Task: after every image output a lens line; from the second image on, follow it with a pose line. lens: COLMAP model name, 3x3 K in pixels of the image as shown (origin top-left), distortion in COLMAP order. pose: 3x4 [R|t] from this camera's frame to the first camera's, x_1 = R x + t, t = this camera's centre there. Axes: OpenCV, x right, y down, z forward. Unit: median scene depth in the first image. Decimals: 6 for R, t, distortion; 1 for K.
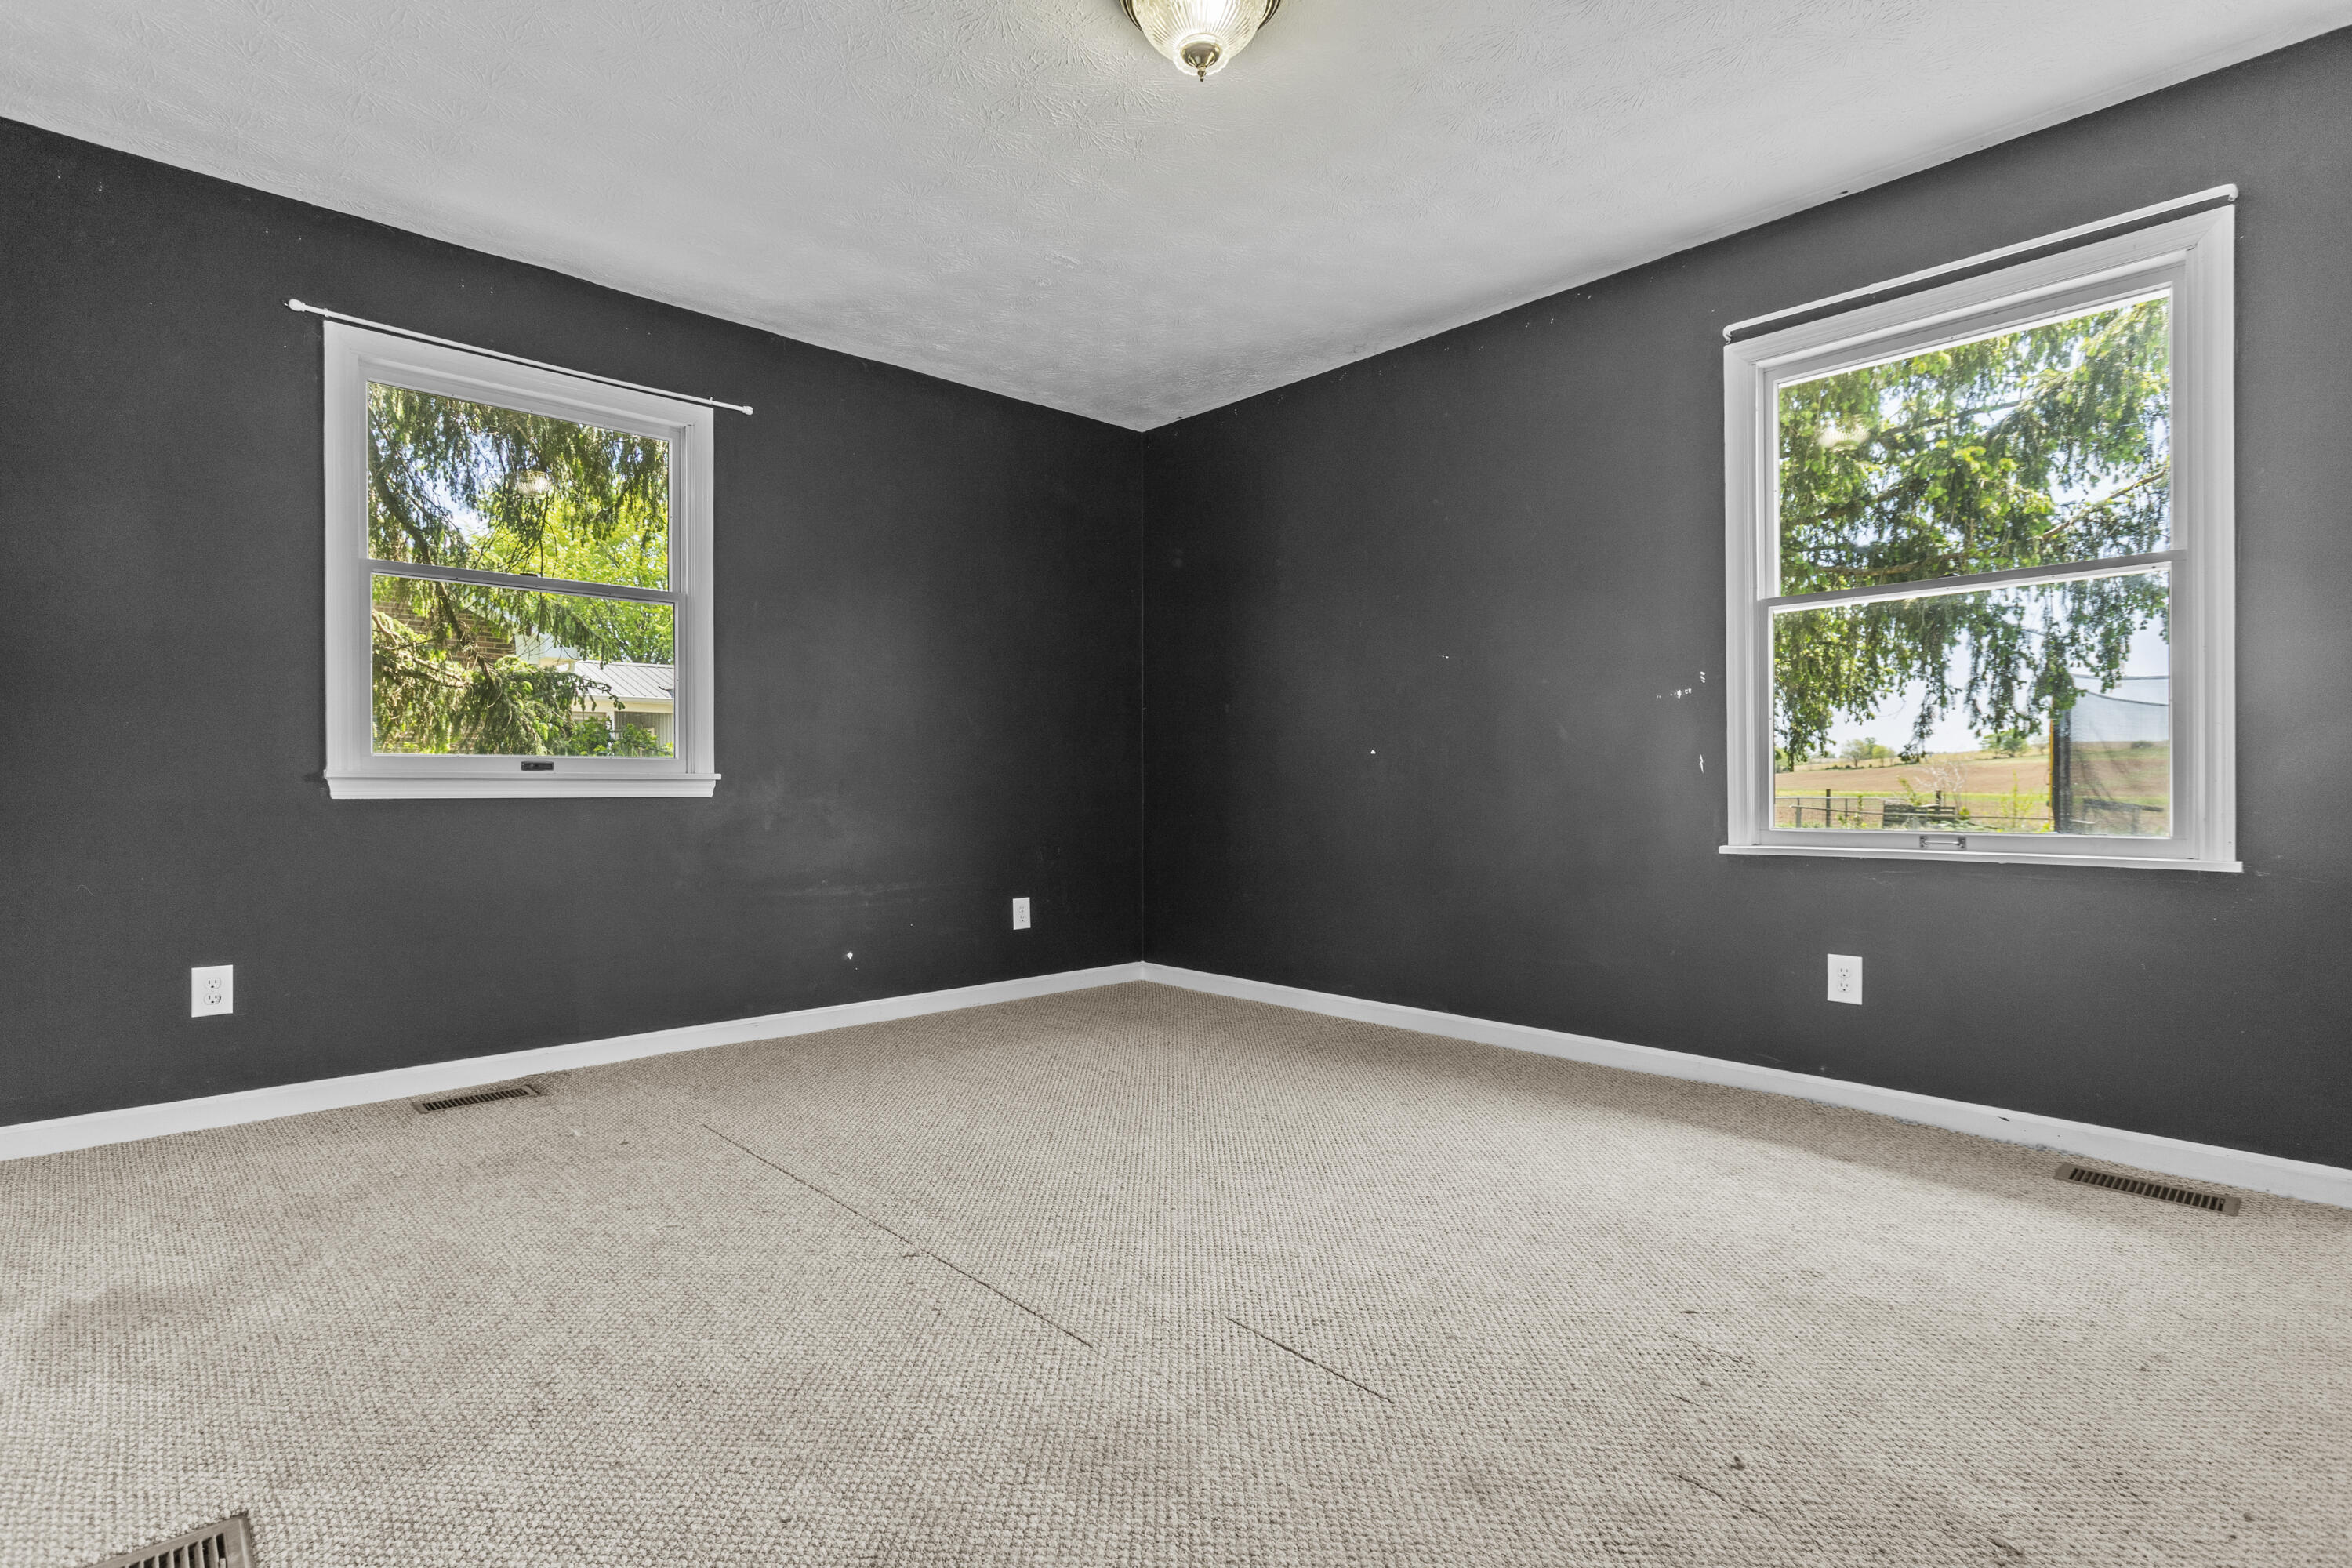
lens RADIAL K [[1111.4, 0, 1185.4], [0, 1111.4, 788.2], [0, 0, 1]] dist [-0.027188, 0.014297]
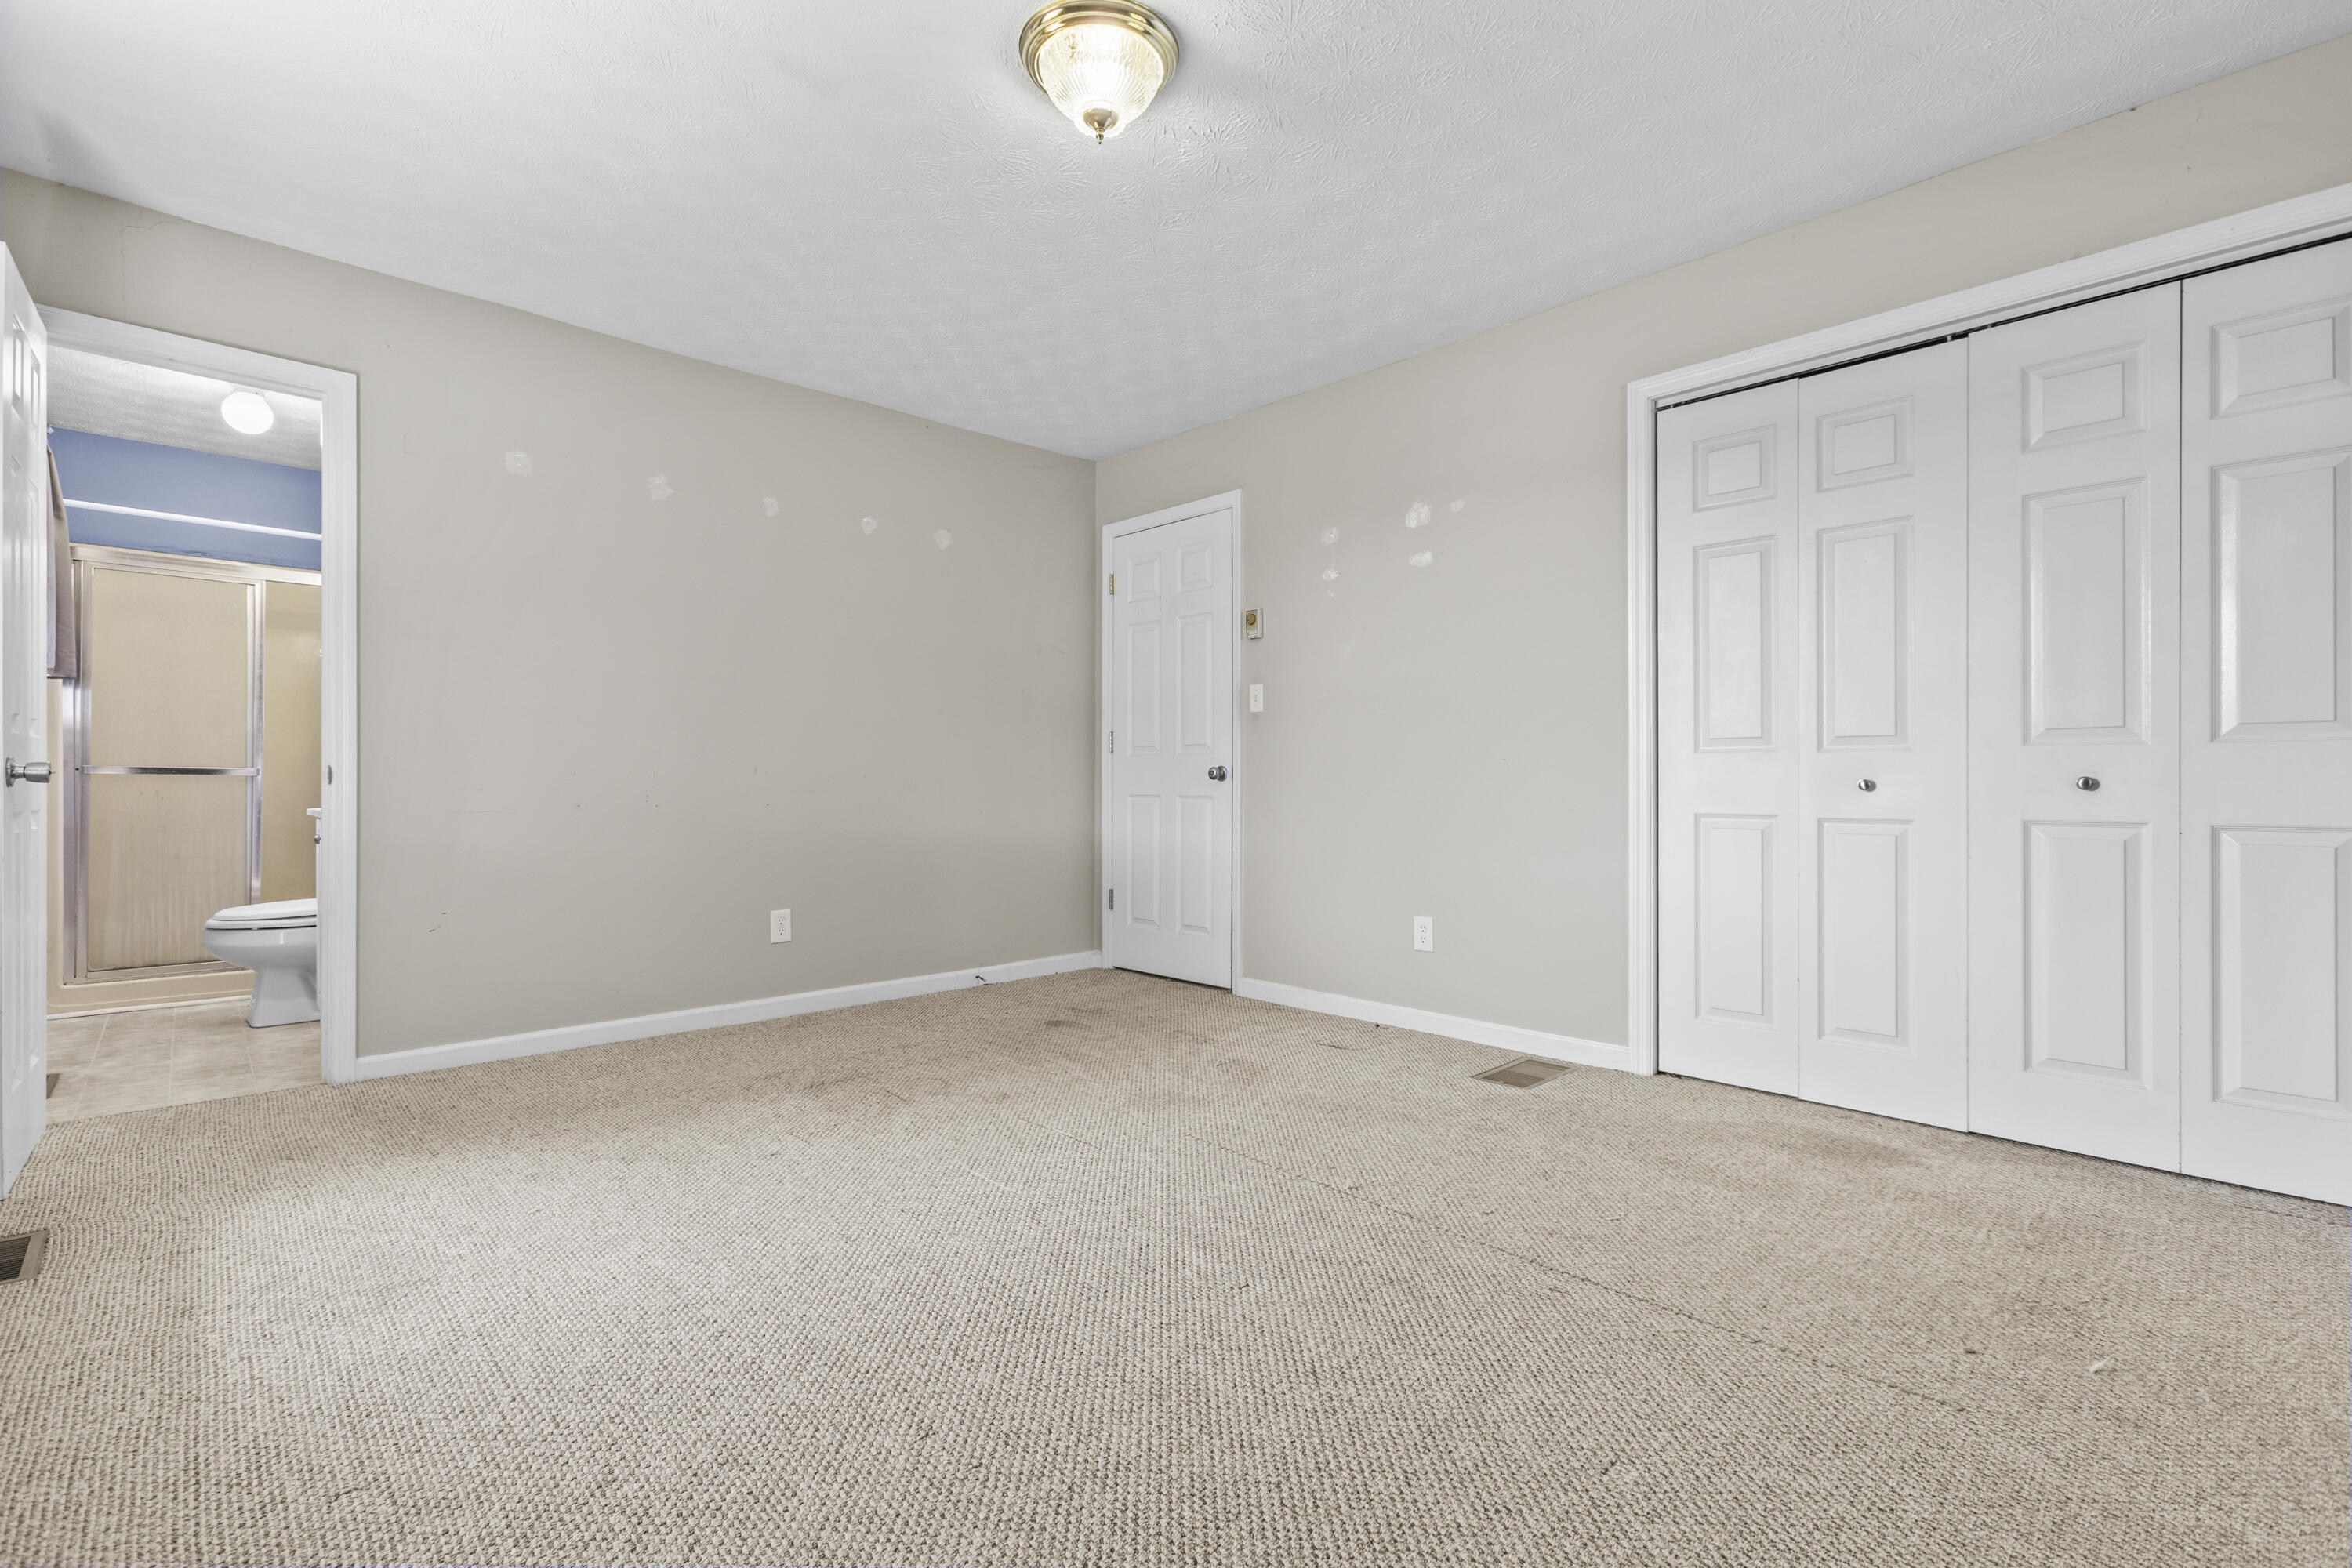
lens RADIAL K [[1062.6, 0, 1145.5], [0, 1062.6, 778.2], [0, 0, 1]] dist [-0.002418, 0.000206]
pose [[-0.999559, 0.000801, 0.029677, -0.045163], [0.000862, 0.999998, 0.002021, -0.012205], [-0.029675, 0.002046, -0.999558, 1.565210]]
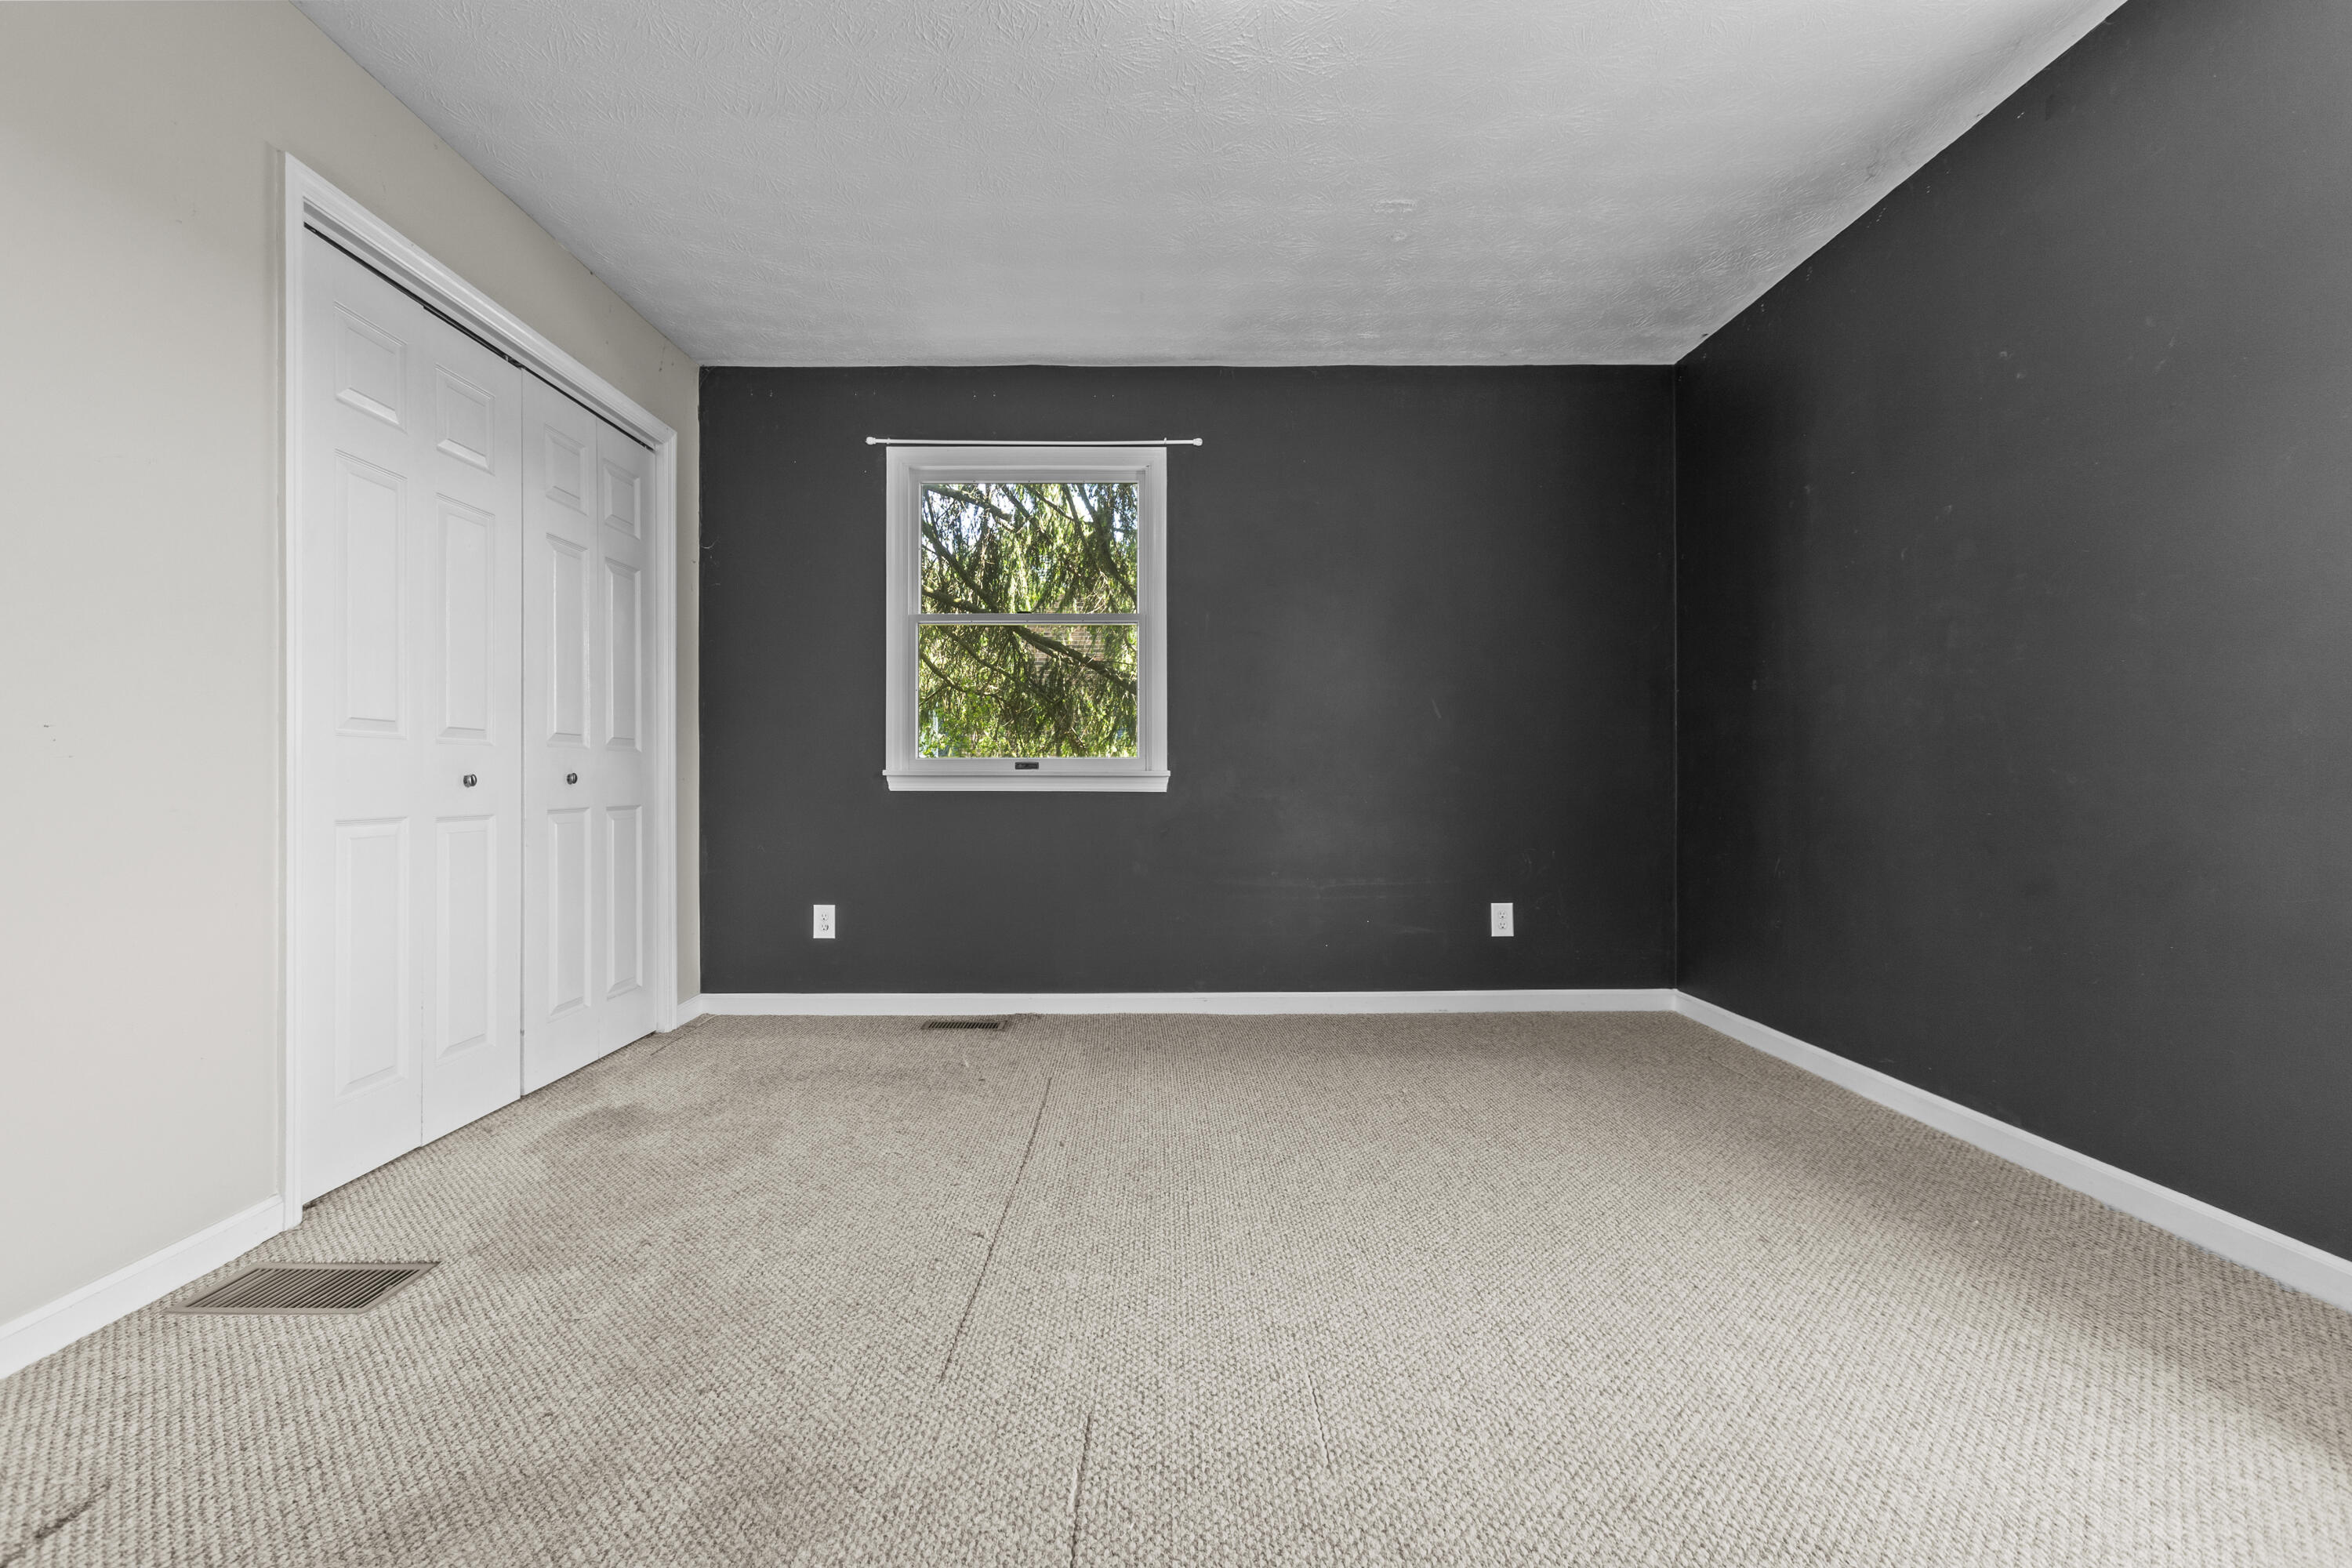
lens RADIAL K [[1045.8, 0, 1183.4], [0, 1045.8, 778.2], [0, 0, 1]] dist [-0.028112, 0.017879]
pose [[0.735214, -0.002334, -0.677831, 0.404582], [-0.001316, 0.999987, -0.004870, -0.000490], [0.677834, 0.004473, 0.735202, 0.301119]]
